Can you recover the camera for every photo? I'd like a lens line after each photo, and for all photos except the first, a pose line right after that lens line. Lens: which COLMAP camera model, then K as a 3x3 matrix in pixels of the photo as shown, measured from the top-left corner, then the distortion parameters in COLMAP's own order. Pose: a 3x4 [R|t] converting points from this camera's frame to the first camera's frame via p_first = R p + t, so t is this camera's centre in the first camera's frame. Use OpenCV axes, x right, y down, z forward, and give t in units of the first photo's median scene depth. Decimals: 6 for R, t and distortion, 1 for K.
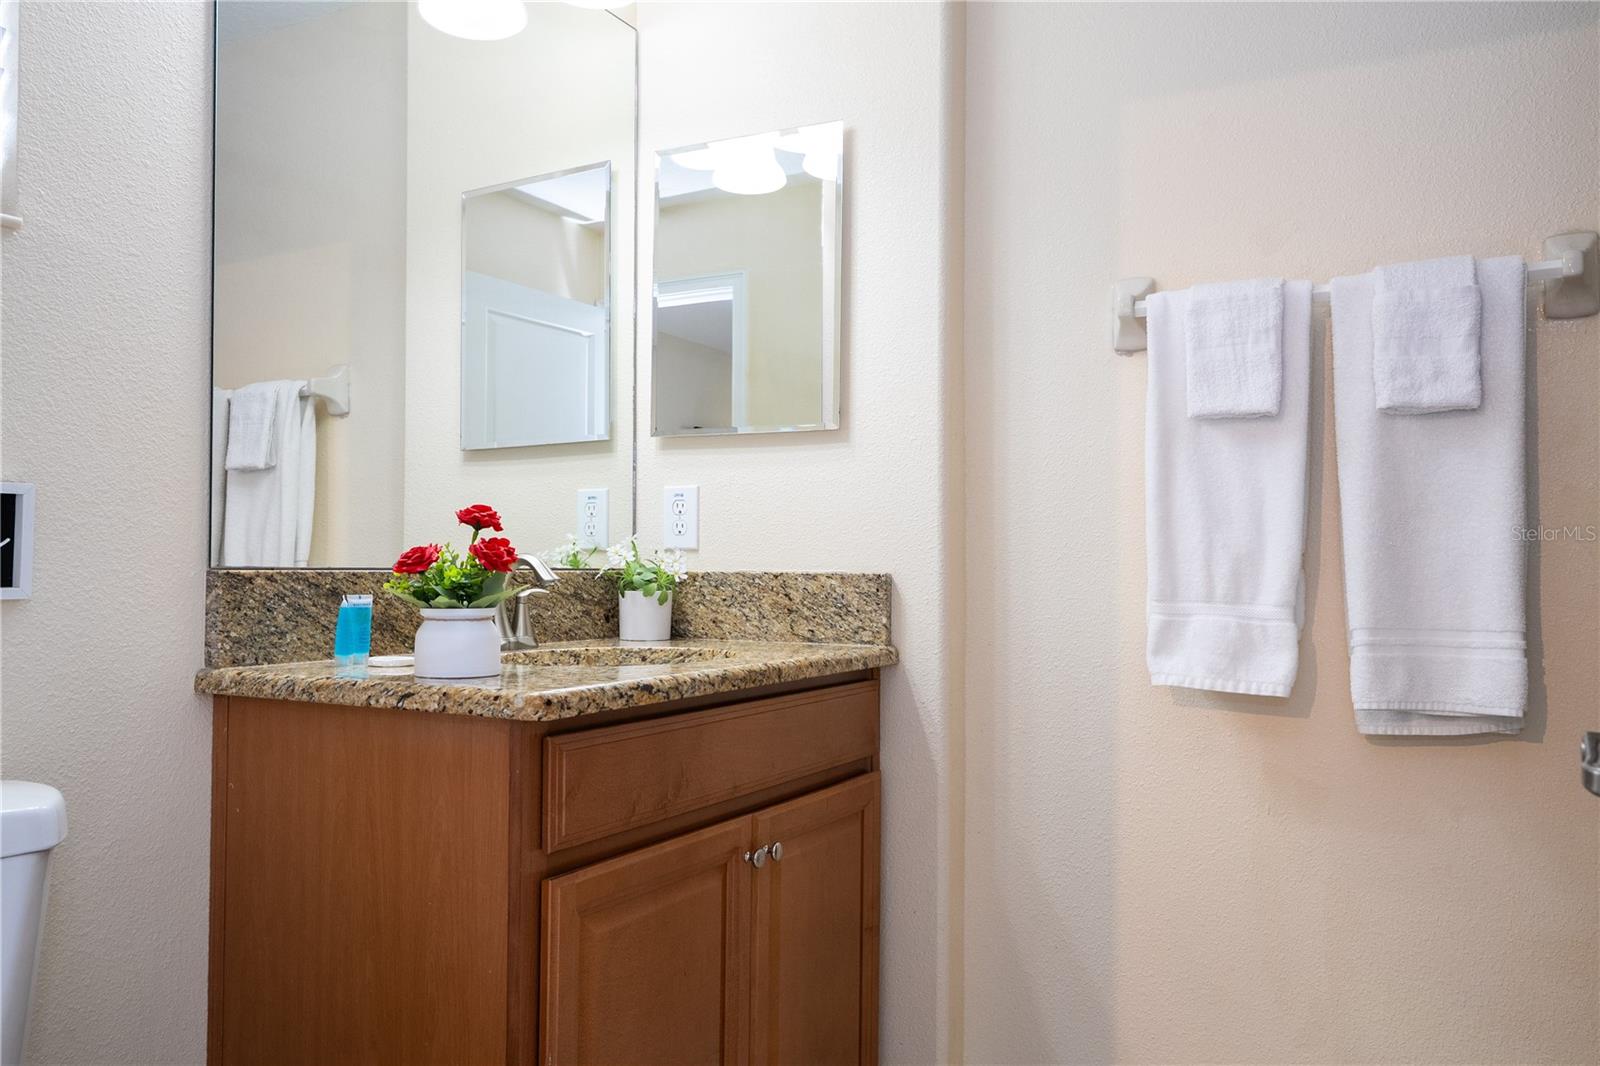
lens RADIAL K [[1268.4, 0, 800.0], [0, 1268.4, 533.0], [0, 0, 1]] dist [-0.002555, -0.000532]
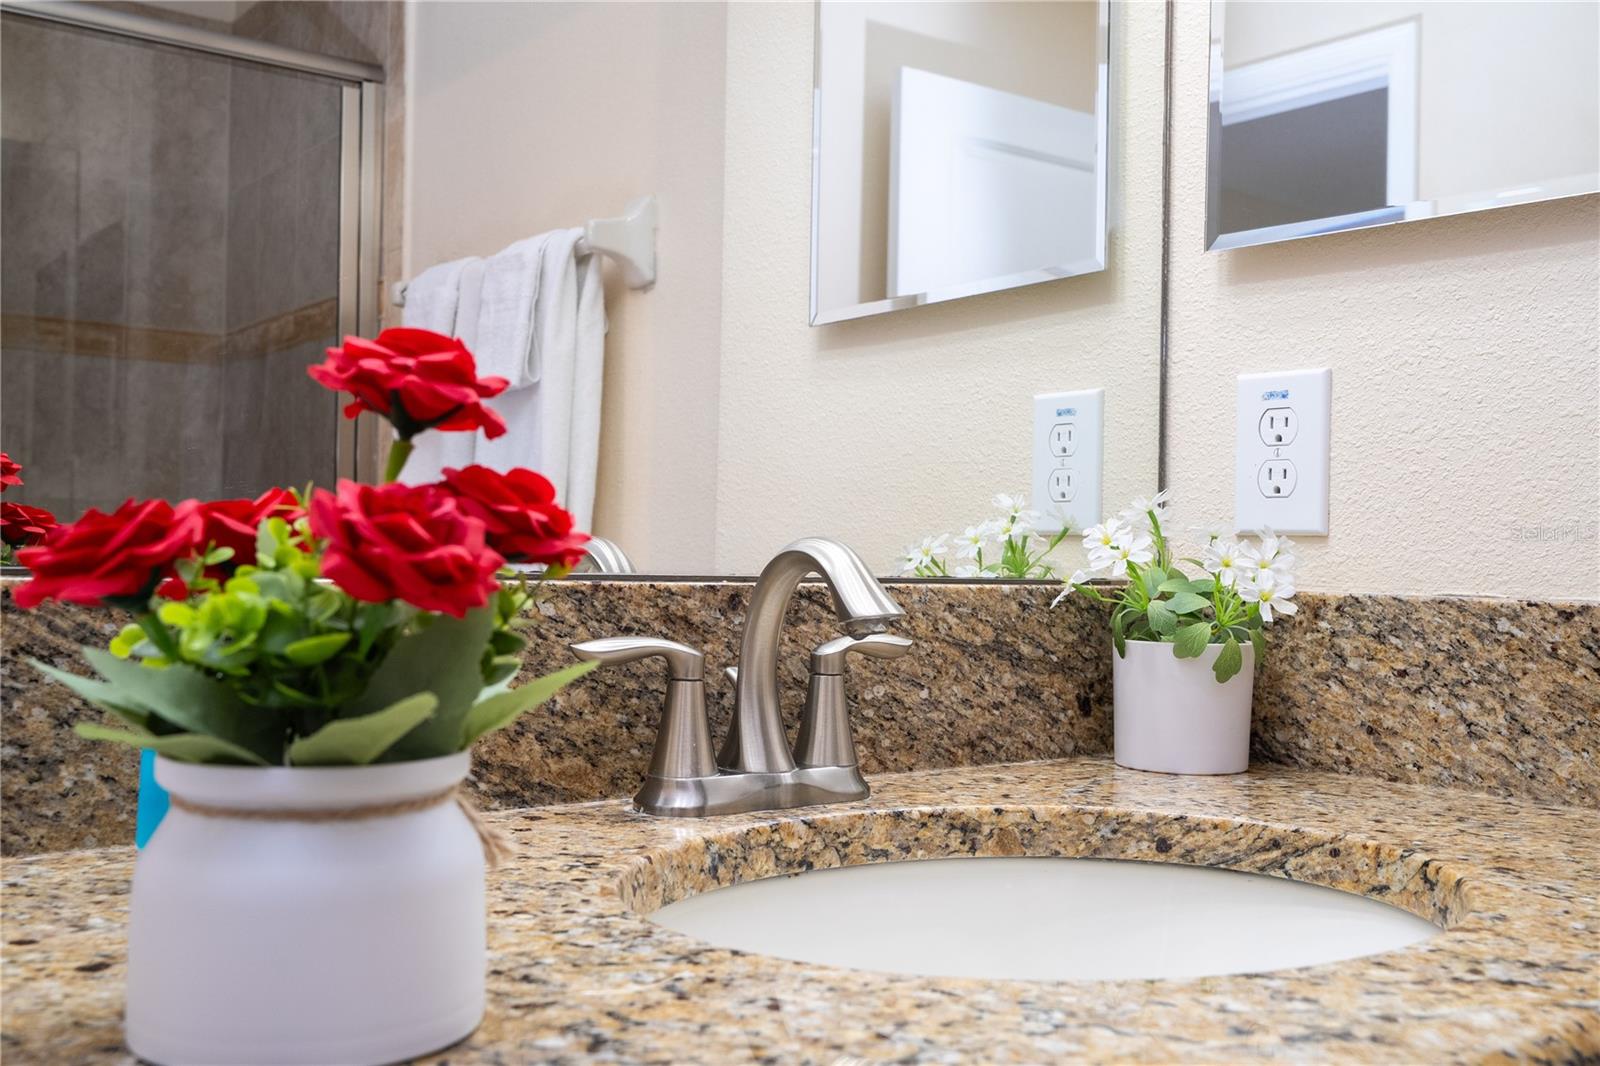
lens RADIAL K [[1579.4, 0, 800.0], [0, 1579.4, 533.0], [0, 0, 1]] dist [-0.001912, -0.006866]
pose [[0.923216, 0.009486, -0.384164, -0.045615], [-0.006542, 0.999938, 0.008971, 0.009521], [0.384226, -0.005770, 0.923221, 0.517534]]
